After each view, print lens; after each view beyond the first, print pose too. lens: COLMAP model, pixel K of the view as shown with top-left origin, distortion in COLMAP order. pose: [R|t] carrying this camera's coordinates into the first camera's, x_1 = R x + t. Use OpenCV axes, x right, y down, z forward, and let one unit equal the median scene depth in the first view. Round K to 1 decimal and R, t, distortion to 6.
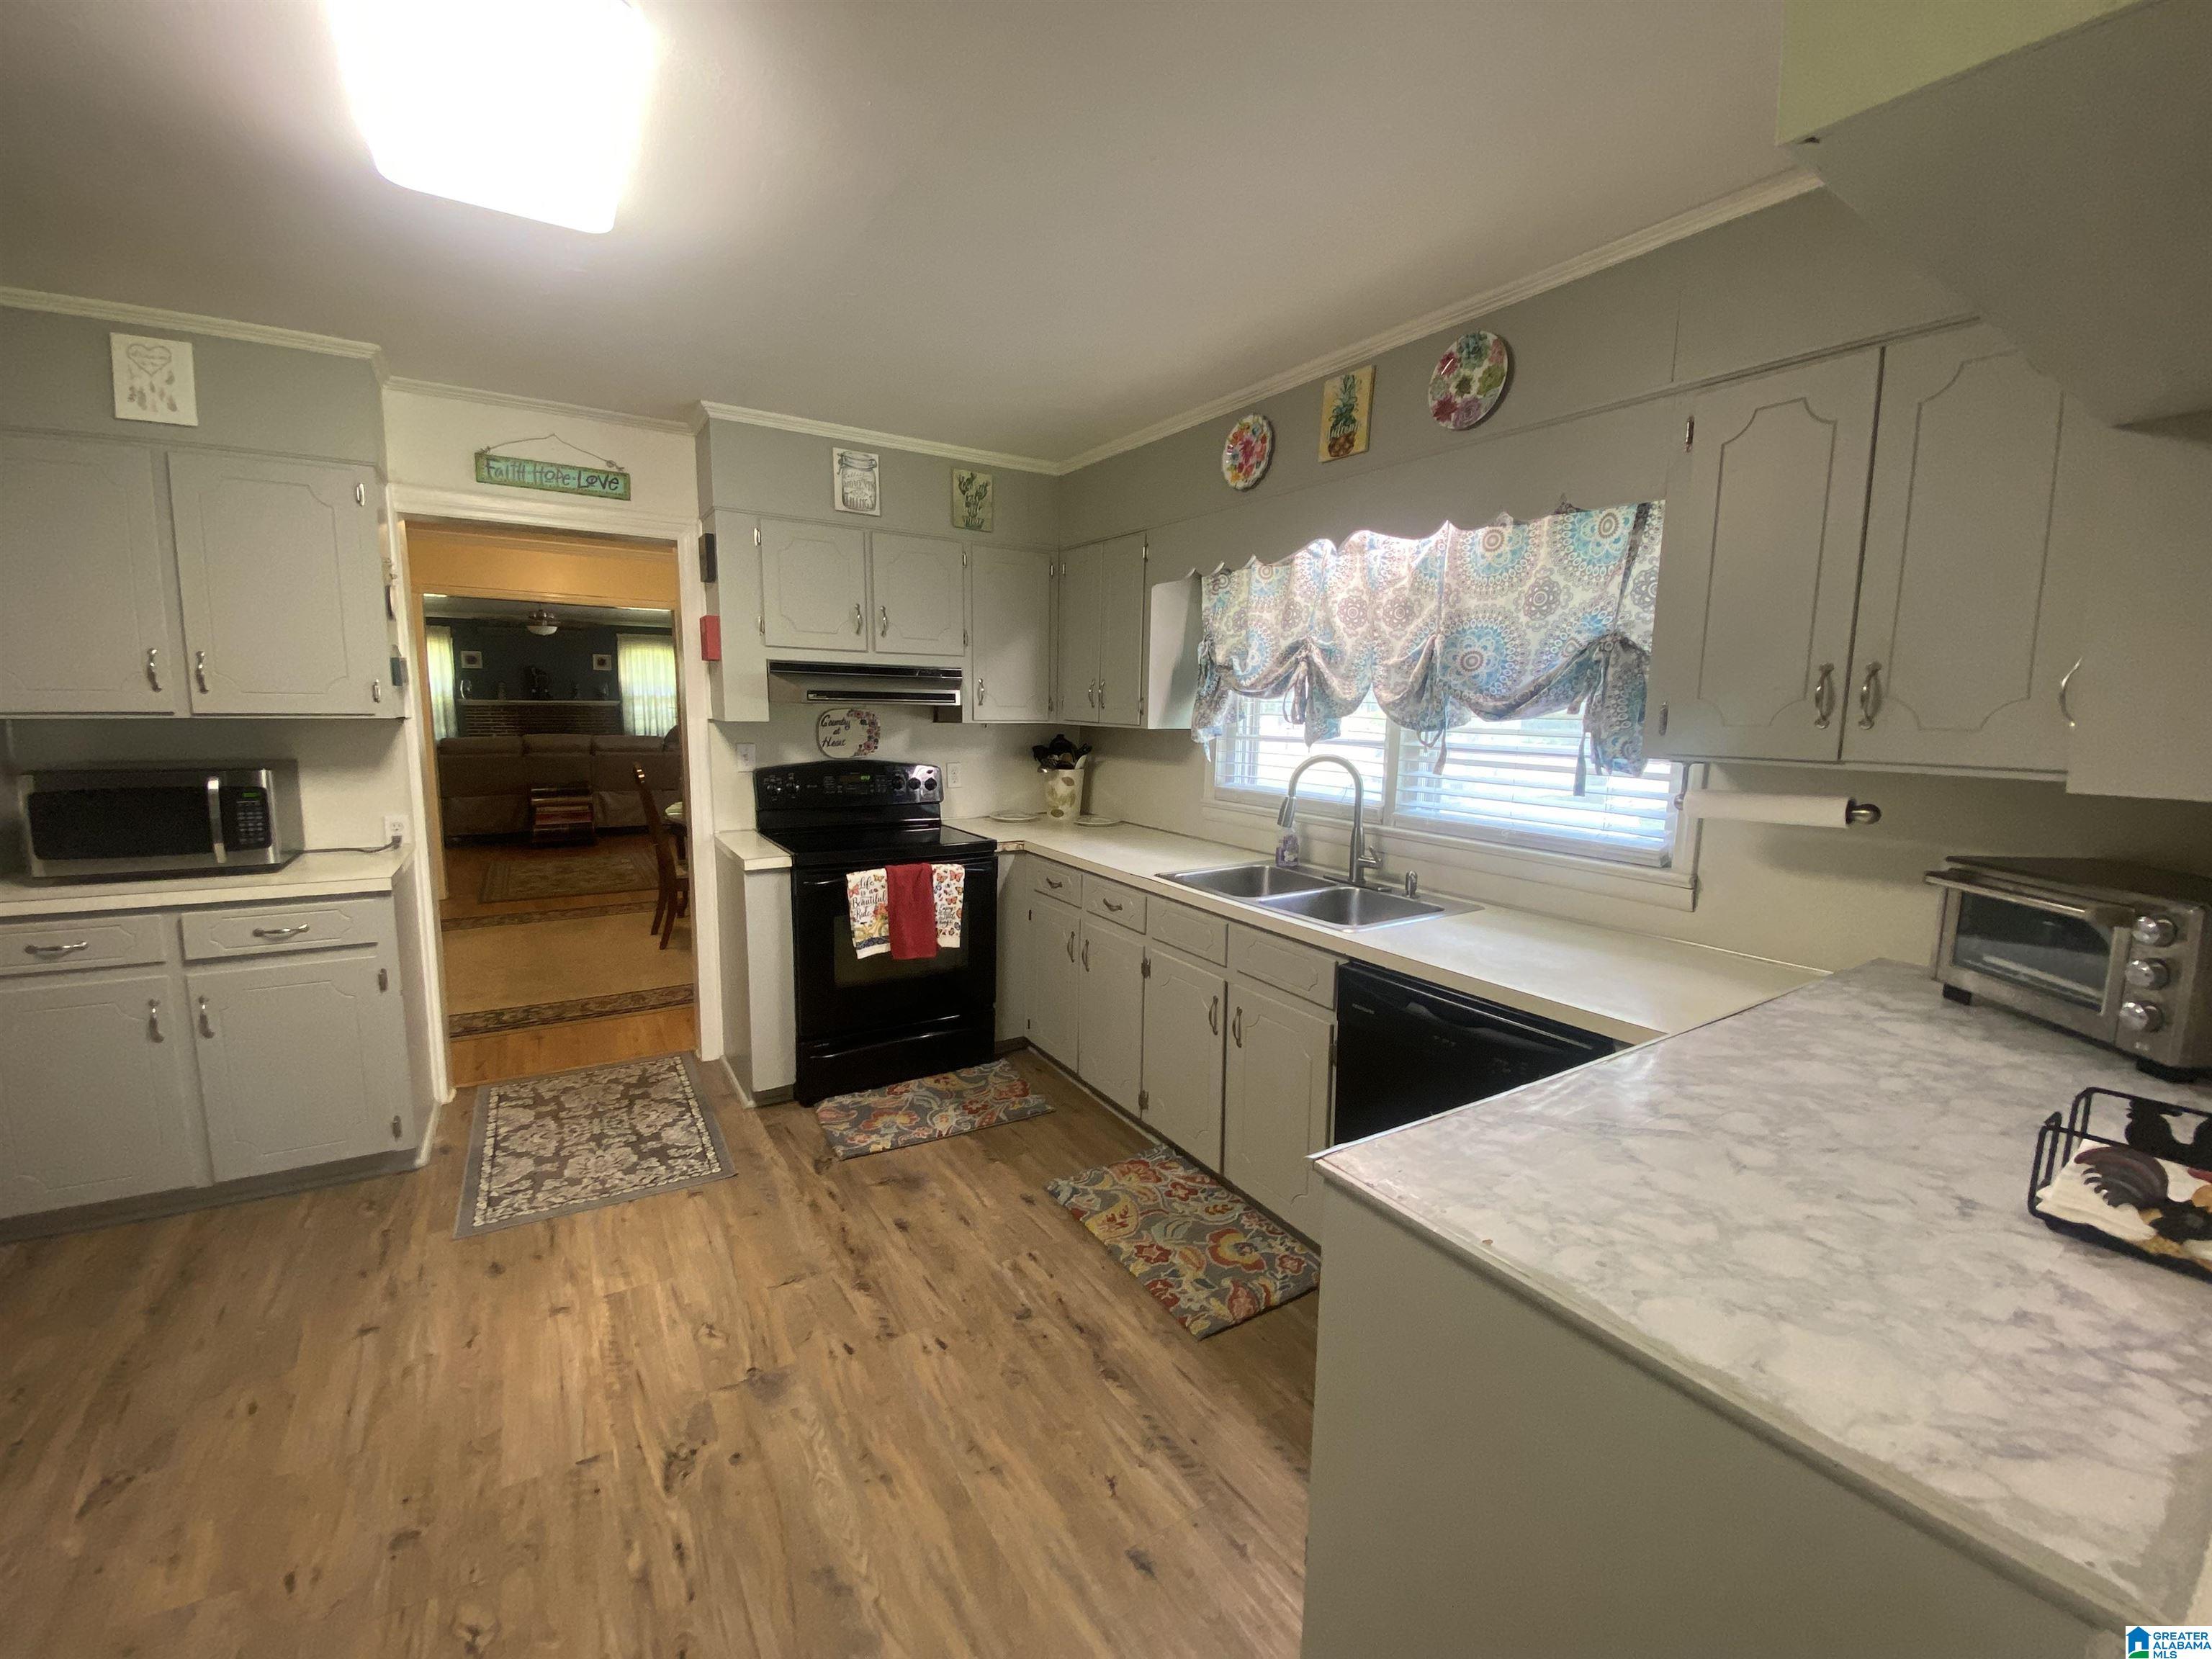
lens RADIAL K [[894.2, 0, 1106.0], [0, 894.2, 829.5], [0, 0, 1]] dist [0.001311, -0.012715]
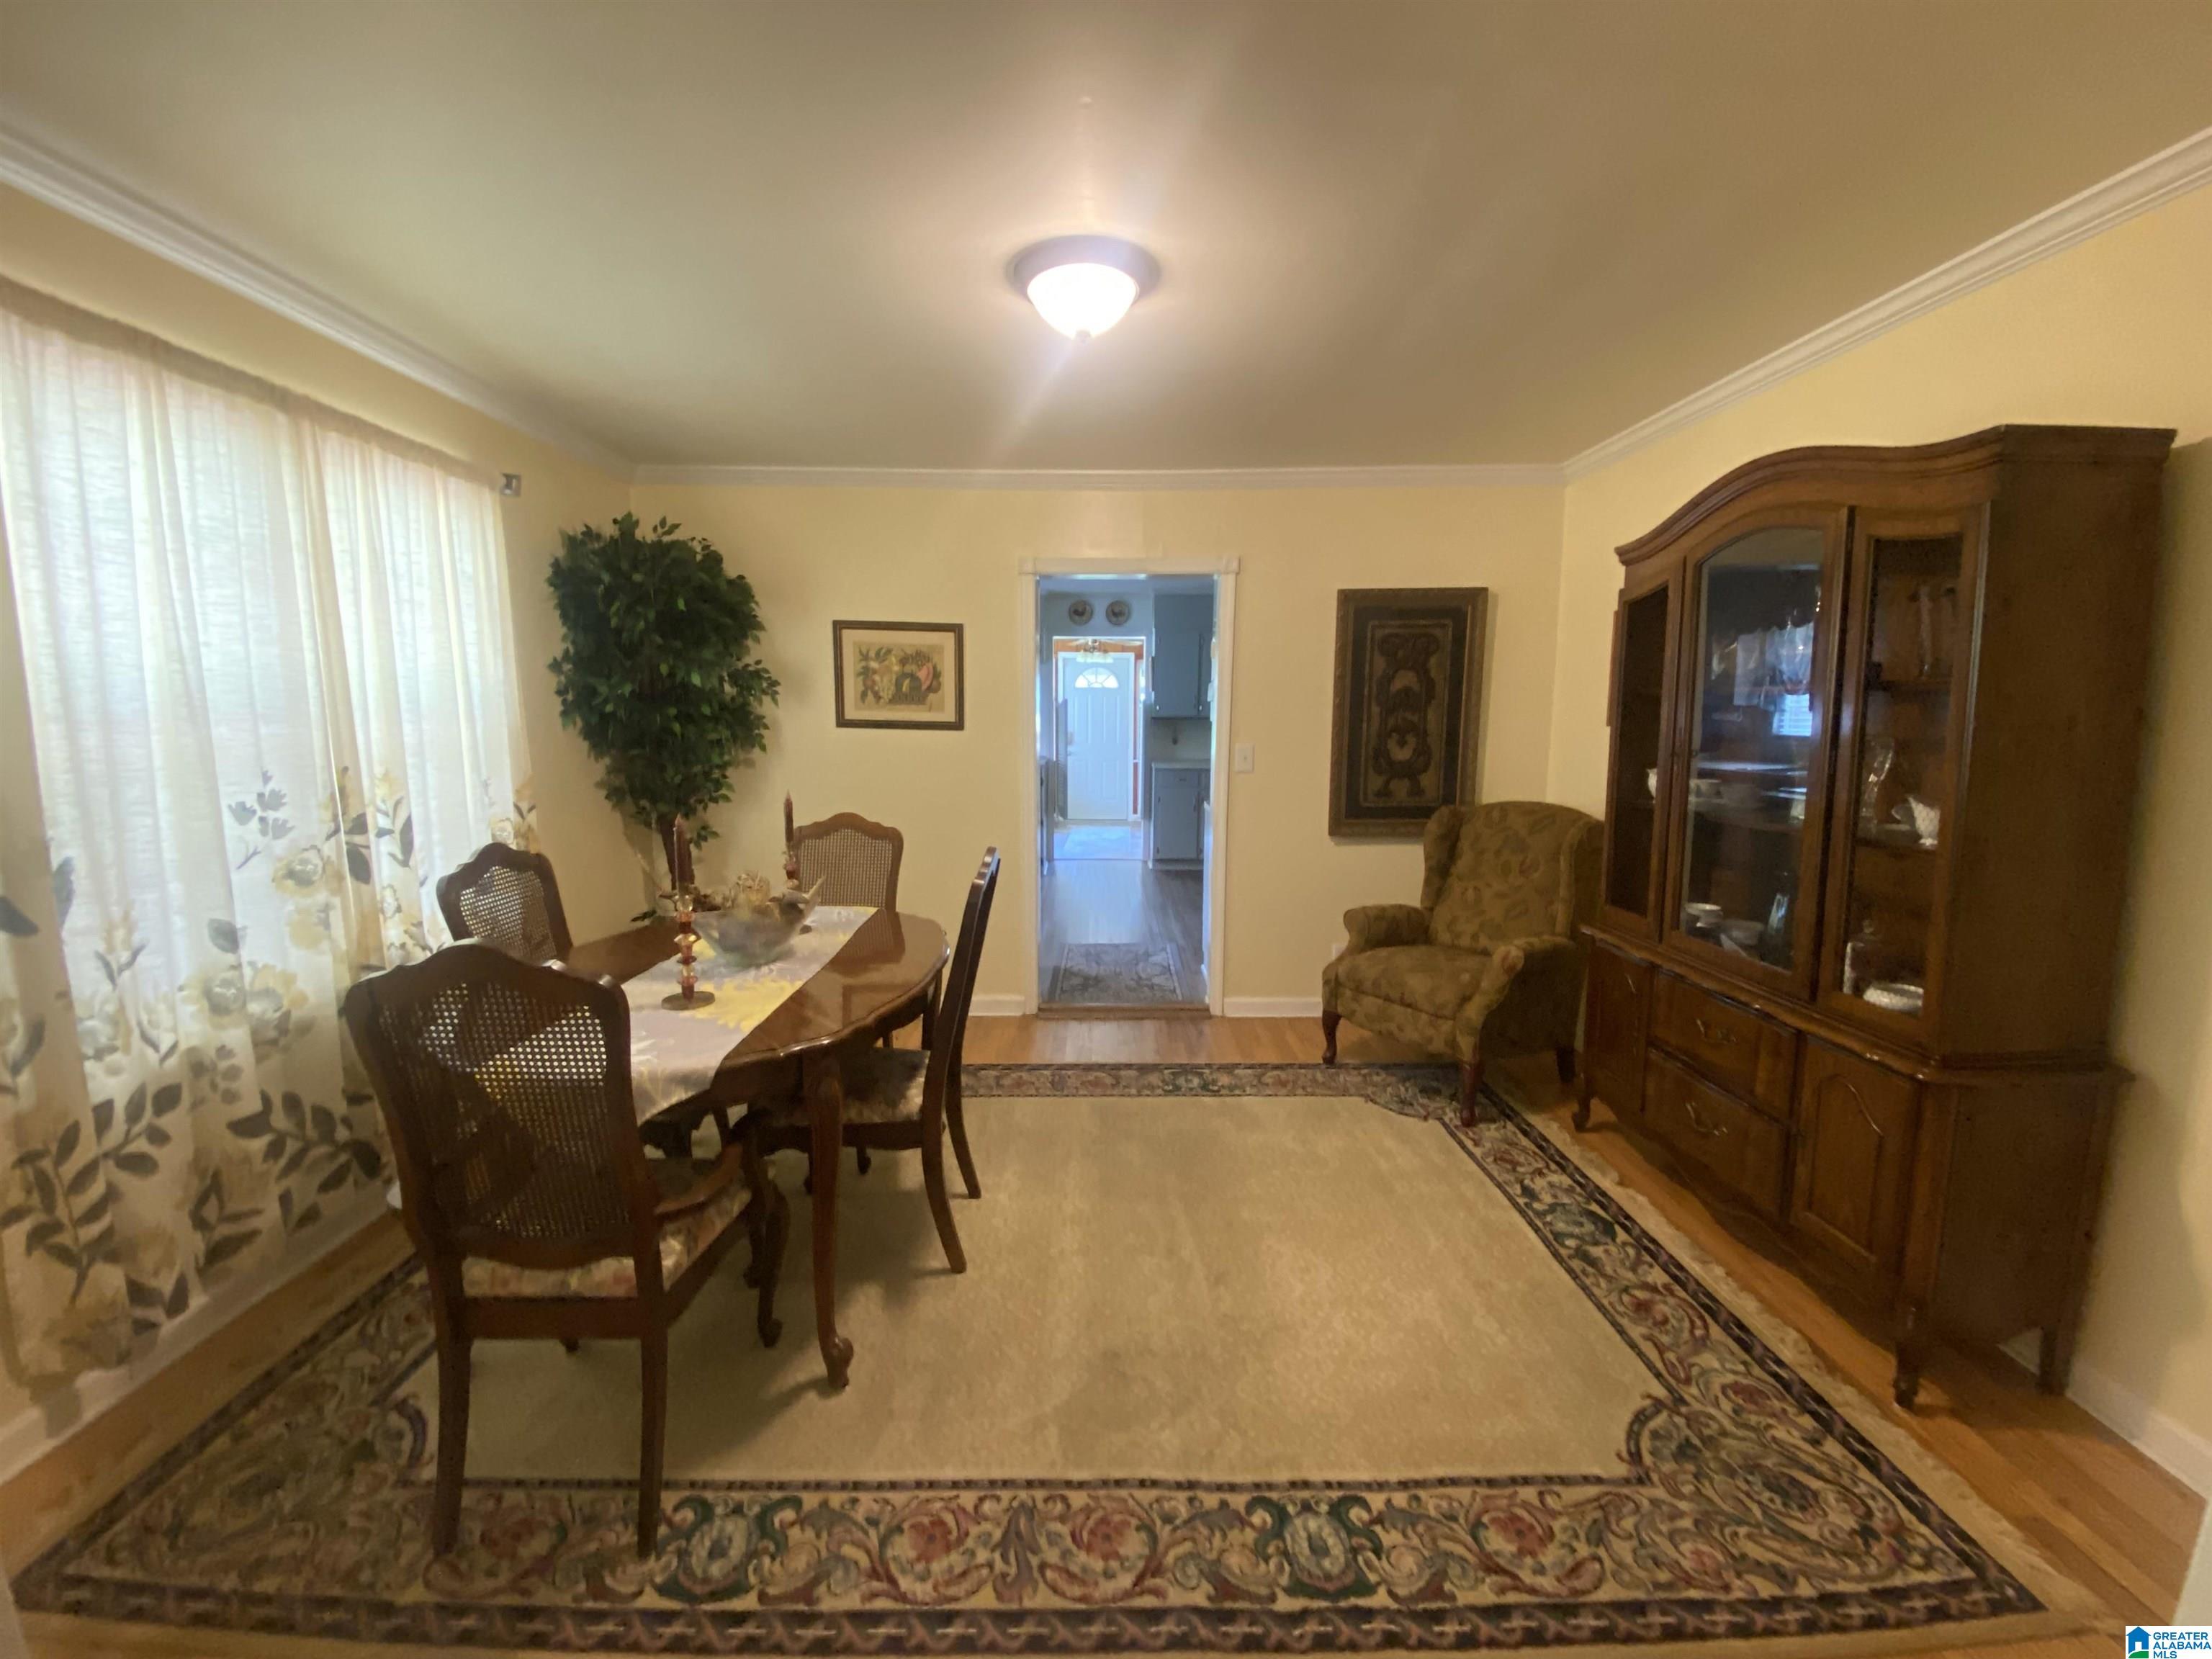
lens RADIAL K [[894.2, 0, 1106.0], [0, 894.2, 829.5], [0, 0, 1]] dist [0.001311, -0.012715]
pose [[-0.844499, -0.098030, 0.526510, -1.351996], [0.053508, 0.962742, 0.265076, -0.334011], [-0.532878, 0.252028, -0.807789, 2.208464]]
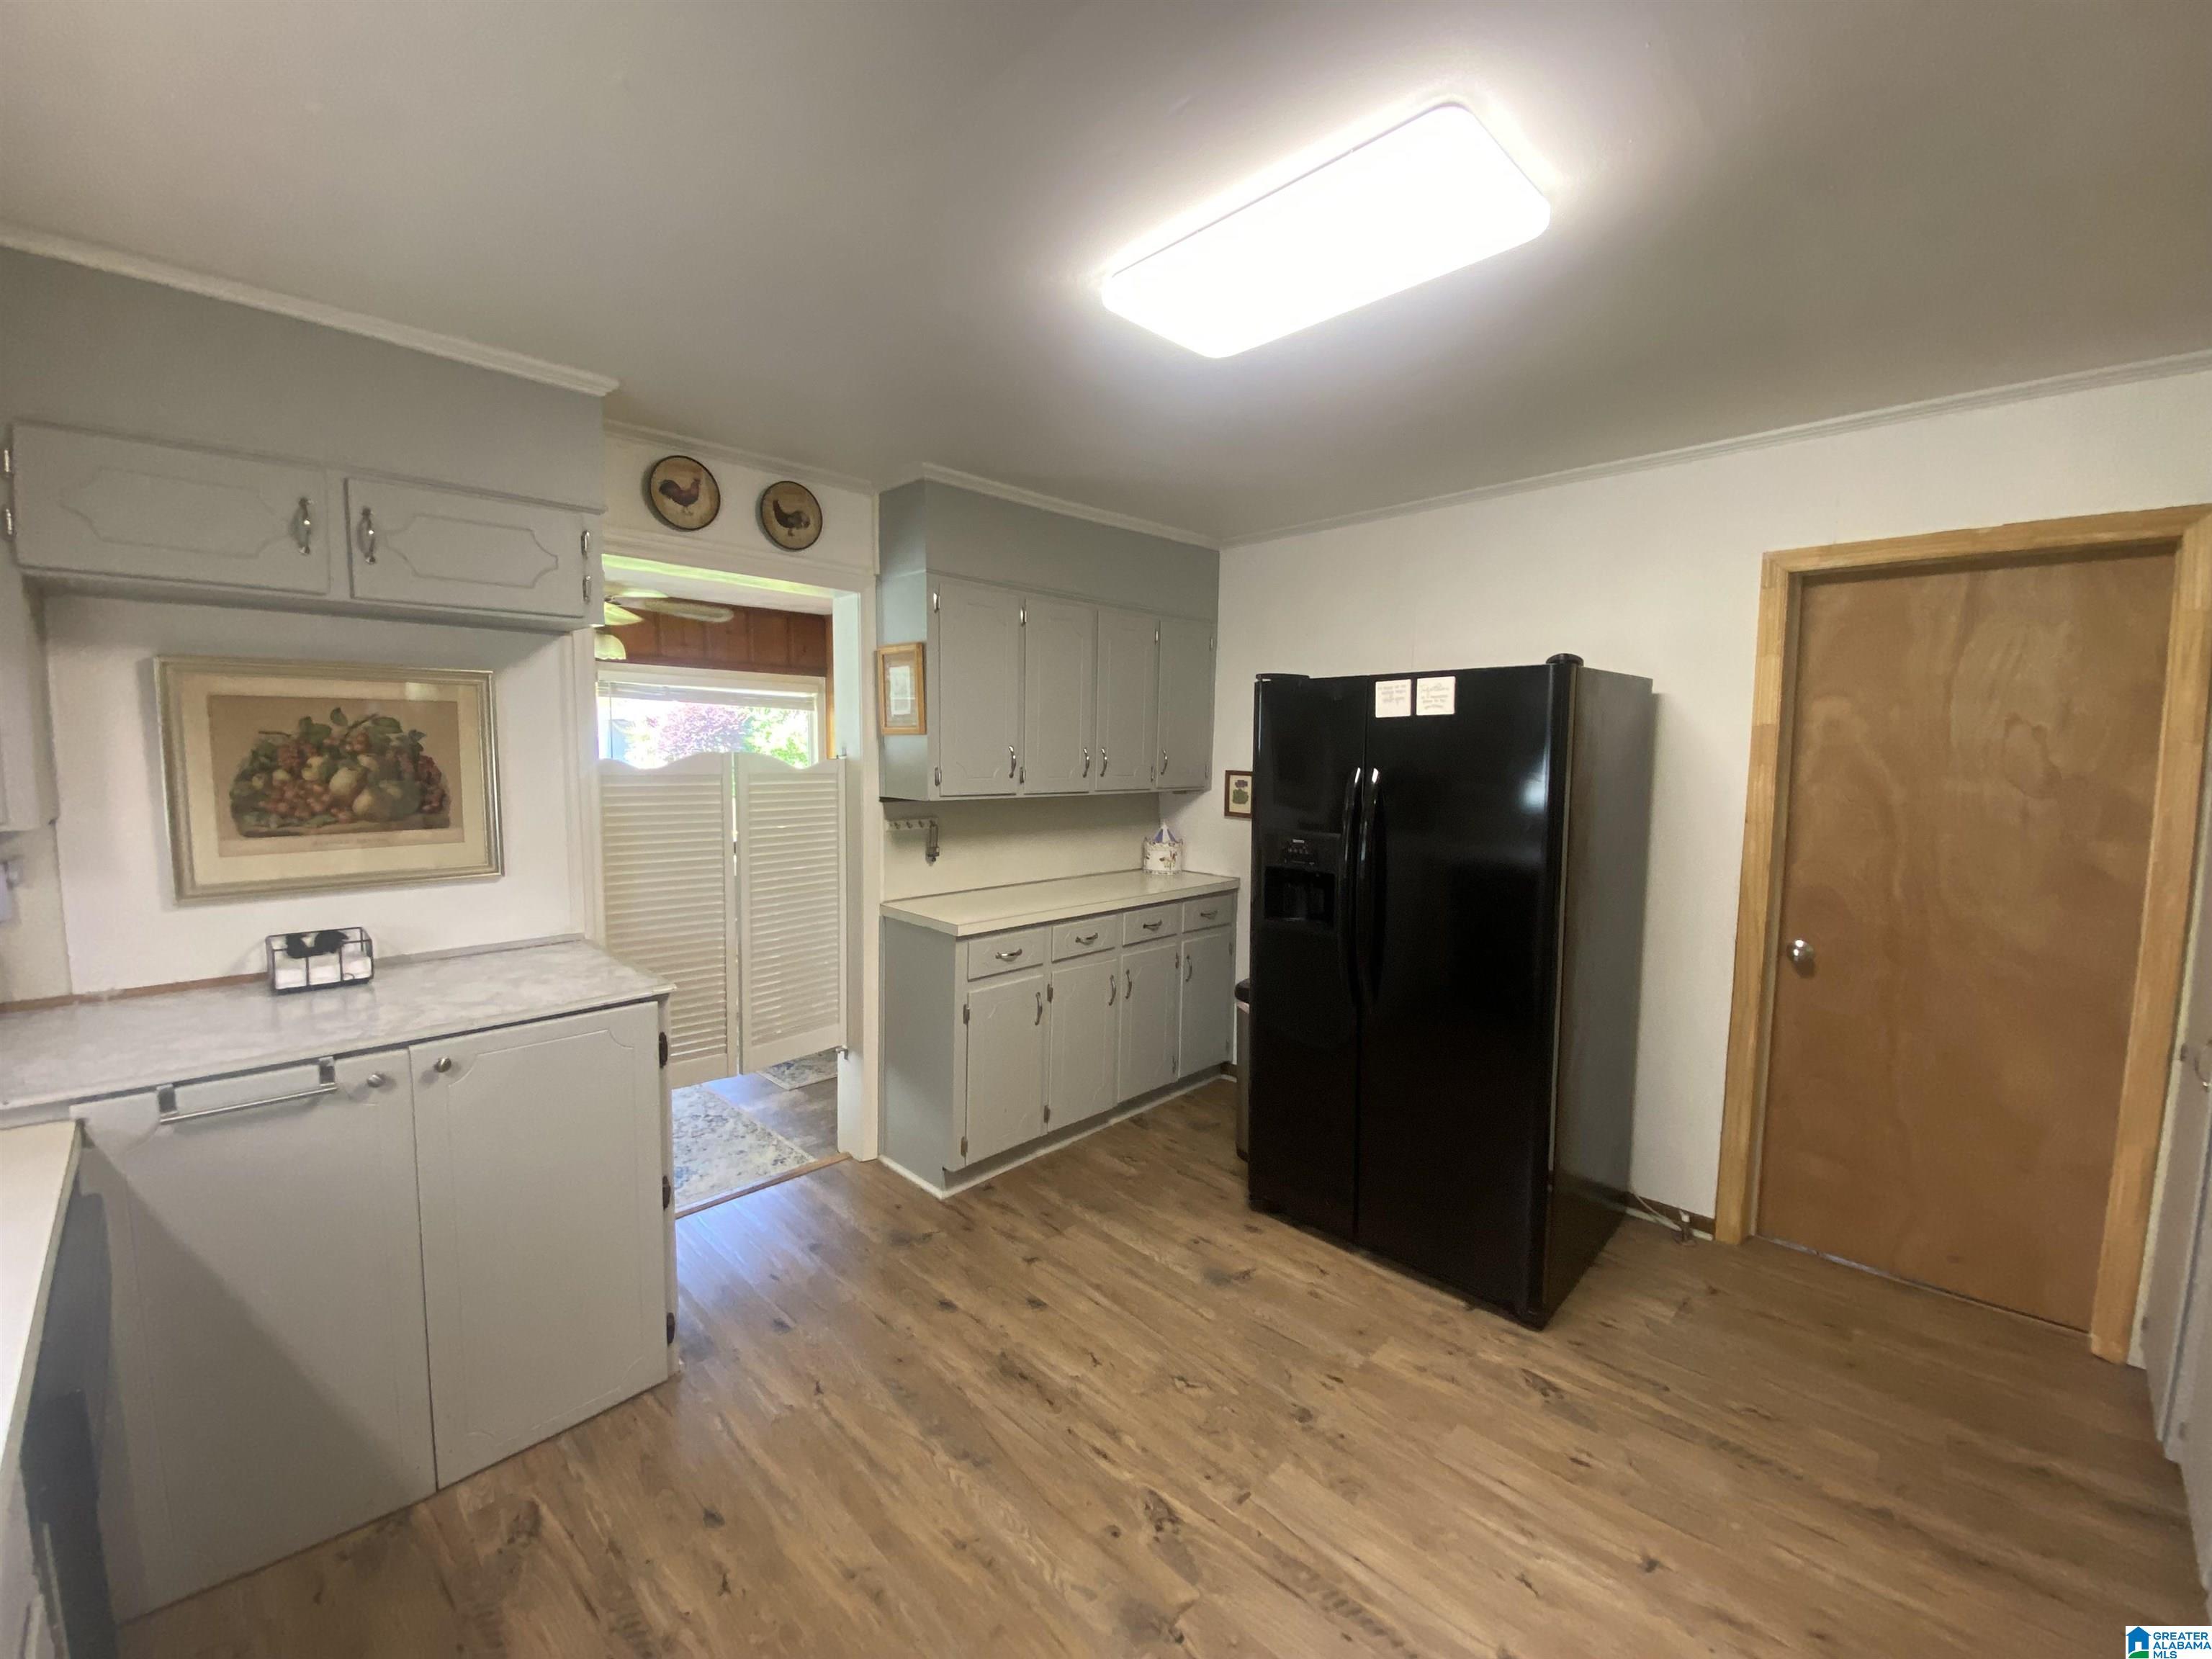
lens RADIAL K [[893.0, 0, 1096.1], [0, 893.0, 830.6], [0, 0, 1]] dist [-0.012725, -0.000085]
pose [[-0.976584, -0.010410, -0.214886, -0.095615], [-0.057734, 0.974872, 0.215156, -0.163480], [0.207246, 0.222524, -0.952645, 1.003563]]
